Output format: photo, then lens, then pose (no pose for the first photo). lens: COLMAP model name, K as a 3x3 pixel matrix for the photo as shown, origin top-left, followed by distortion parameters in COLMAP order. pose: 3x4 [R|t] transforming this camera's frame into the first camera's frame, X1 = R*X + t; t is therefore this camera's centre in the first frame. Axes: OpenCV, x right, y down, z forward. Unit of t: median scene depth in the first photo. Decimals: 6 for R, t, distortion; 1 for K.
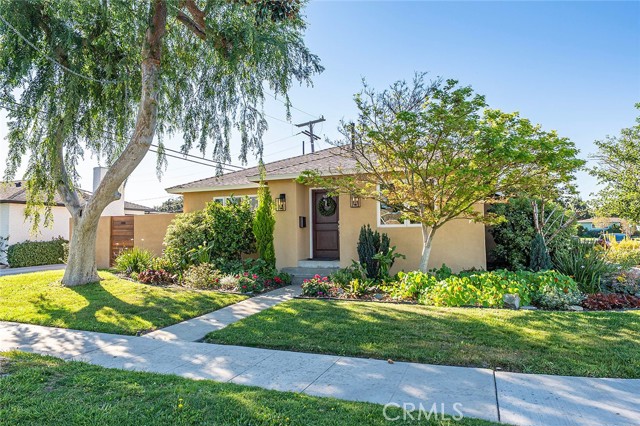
lens RADIAL K [[410.4, 0, 320.0], [0, 410.4, 213.0], [0, 0, 1]] dist [-0.001045, -0.001163]
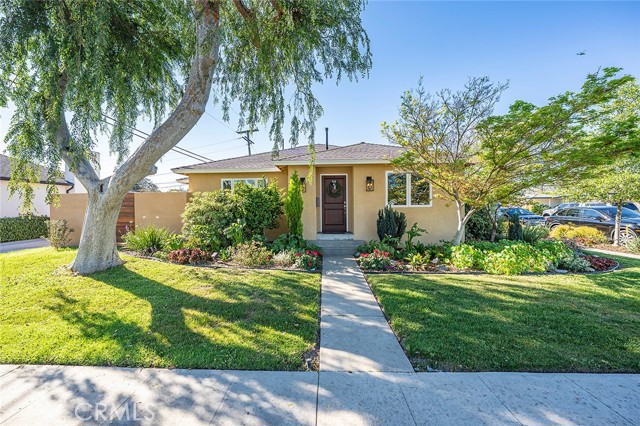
lens RADIAL K [[249.6, 0, 320.0], [0, 249.6, 213.0], [0, 0, 1]] dist [0.000491, 0.000343]
pose [[0.940799, -0.000697, 0.338963, -0.338262], [-0.021774, 0.997808, 0.062487, 0.009106], [-0.338264, -0.066168, 0.938722, 0.366996]]
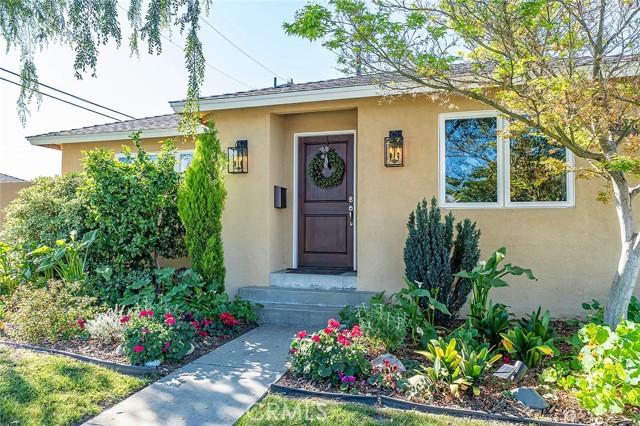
lens RADIAL K [[452.1, 0, 320.0], [0, 452.1, 213.0], [0, 0, 1]] dist [0.003030, 0.001848]
pose [[0.995565, 0.024235, 0.090904, -0.052319], [-0.025052, 0.999655, 0.007860, 0.042368], [-0.090683, -0.010103, 0.995829, 0.514737]]
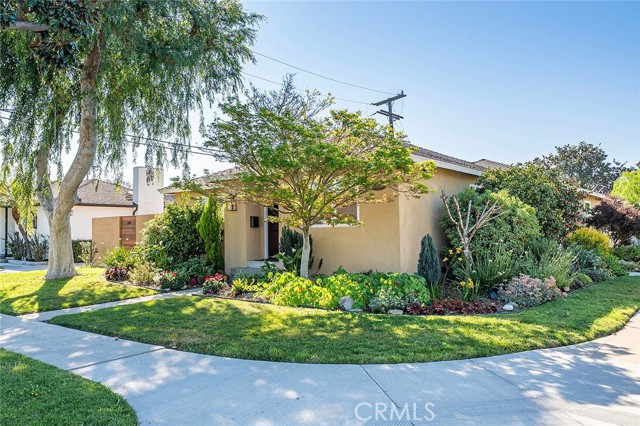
lens RADIAL K [[504.2, 0, 319.3], [0, 504.2, 203.9], [0, 0, 1]] dist [-0.000868, 0.000890]
pose [[0.959574, -0.016249, -0.280988, 0.529787], [0.015232, 0.999867, -0.005800, -0.013922], [0.281045, 0.001286, 0.959694, -0.136696]]
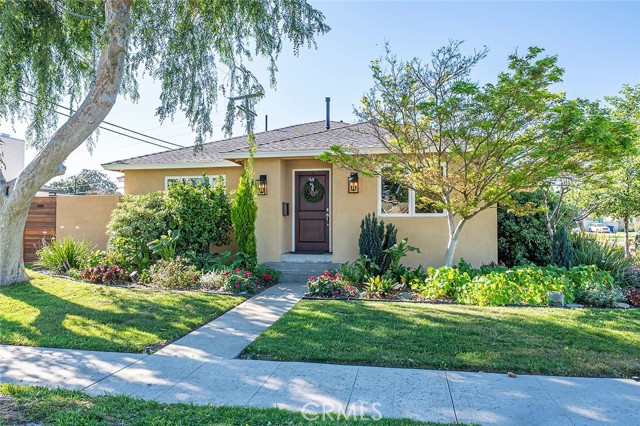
lens RADIAL K [[452.1, 0, 320.0], [0, 452.1, 213.0], [0, 0, 1]] dist [0.003030, 0.001848]
pose [[0.982820, 0.018256, 0.183663, -0.171873], [-0.022856, 0.999475, 0.022965, 0.008321], [-0.183147, -0.026768, 0.982721, 0.075655]]
